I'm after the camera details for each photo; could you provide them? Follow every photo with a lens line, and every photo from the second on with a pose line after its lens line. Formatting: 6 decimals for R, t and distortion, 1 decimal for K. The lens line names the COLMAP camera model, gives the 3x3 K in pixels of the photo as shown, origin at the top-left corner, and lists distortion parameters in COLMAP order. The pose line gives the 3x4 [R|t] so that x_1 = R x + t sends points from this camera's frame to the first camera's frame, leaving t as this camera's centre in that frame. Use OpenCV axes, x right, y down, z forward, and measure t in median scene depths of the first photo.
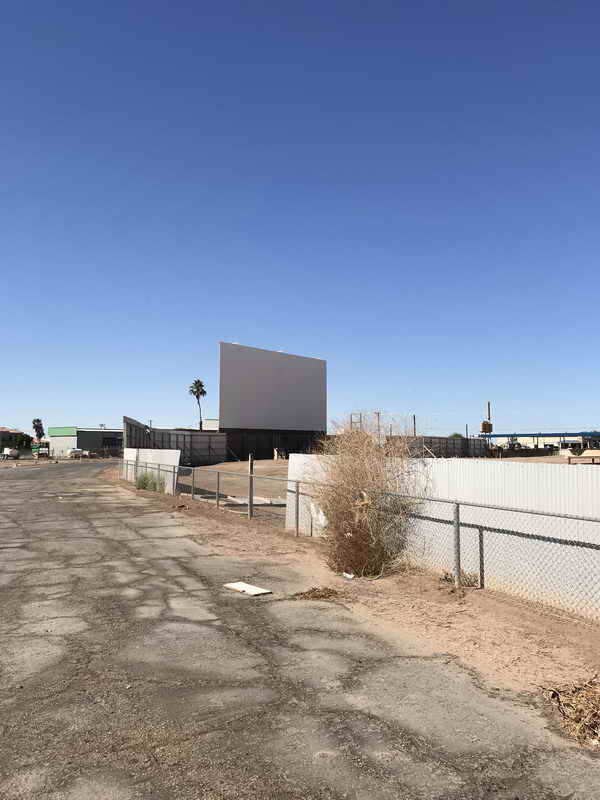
lens RADIAL K [[655.3, 0, 300.0], [0, 655.3, 400.0], [0, 0, 1]] dist [0.039536, -0.002896]
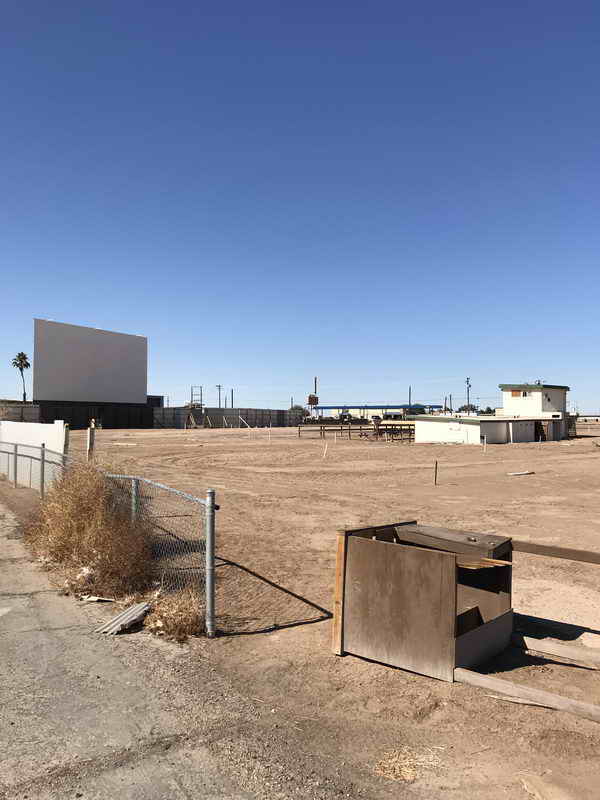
lens RADIAL K [[655.3, 0, 300.0], [0, 655.3, 400.0], [0, 0, 1]] dist [0.039536, -0.002896]
pose [[0.978441, 0.005354, 0.206456, 0.055254], [-0.014276, 0.999026, 0.041751, -0.005724], [-0.206031, -0.043798, 0.977565, -0.091002]]
